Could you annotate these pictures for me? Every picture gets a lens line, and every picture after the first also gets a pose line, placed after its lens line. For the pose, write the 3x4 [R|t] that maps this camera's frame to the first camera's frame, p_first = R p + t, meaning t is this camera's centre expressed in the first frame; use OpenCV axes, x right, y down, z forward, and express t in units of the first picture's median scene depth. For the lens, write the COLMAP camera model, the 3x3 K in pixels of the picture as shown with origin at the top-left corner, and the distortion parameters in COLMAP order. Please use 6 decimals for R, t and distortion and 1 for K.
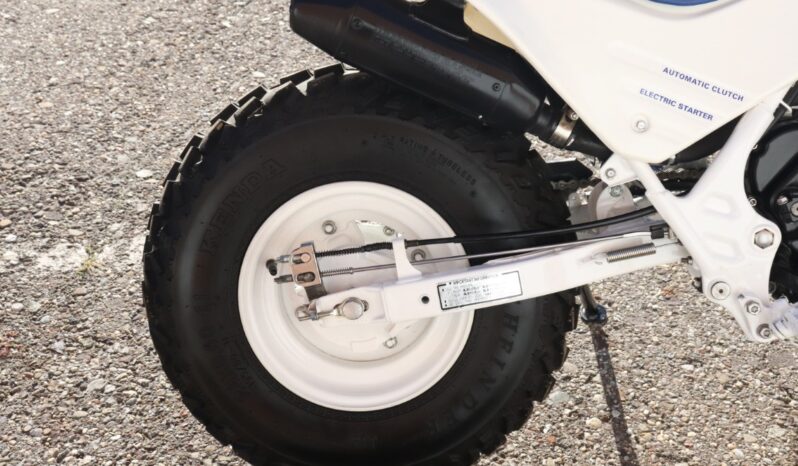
lens RADIAL K [[1114.5, 0, 395.4], [0, 1114.5, 233.7], [0, 0, 1]] dist [0.061682, 0.000000]
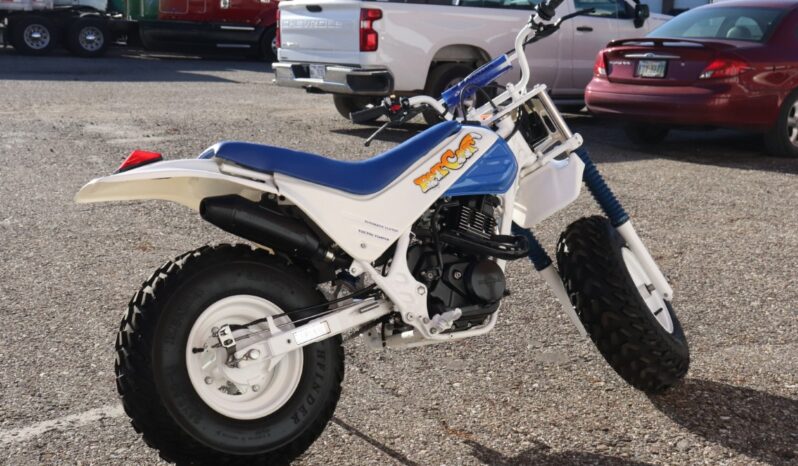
lens RADIAL K [[1114.5, 0, 398.2], [0, 1114.5, 235.3], [0, 0, 1]] dist [0.061682, 0.000000]
pose [[0.834496, -0.087026, 0.544098, -0.860116], [0.282954, 0.914991, -0.287625, 0.503007], [-0.472814, 0.393976, 0.788181, -0.726369]]
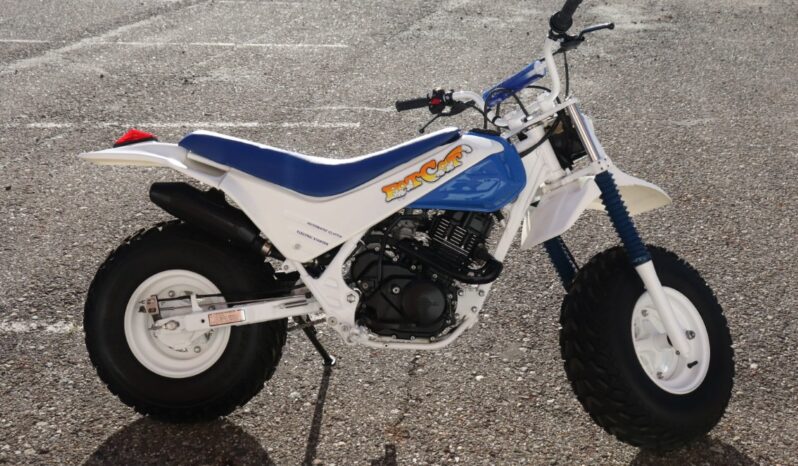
lens RADIAL K [[976.1, 0, 403.3], [0, 976.1, 230.0], [0, 0, 1]] dist [0.005193, 0.000000]
pose [[0.999155, 0.035117, -0.021340, 0.452689], [-0.038803, 0.977222, -0.208642, 0.266888], [0.013527, 0.209294, 0.977759, -0.927715]]
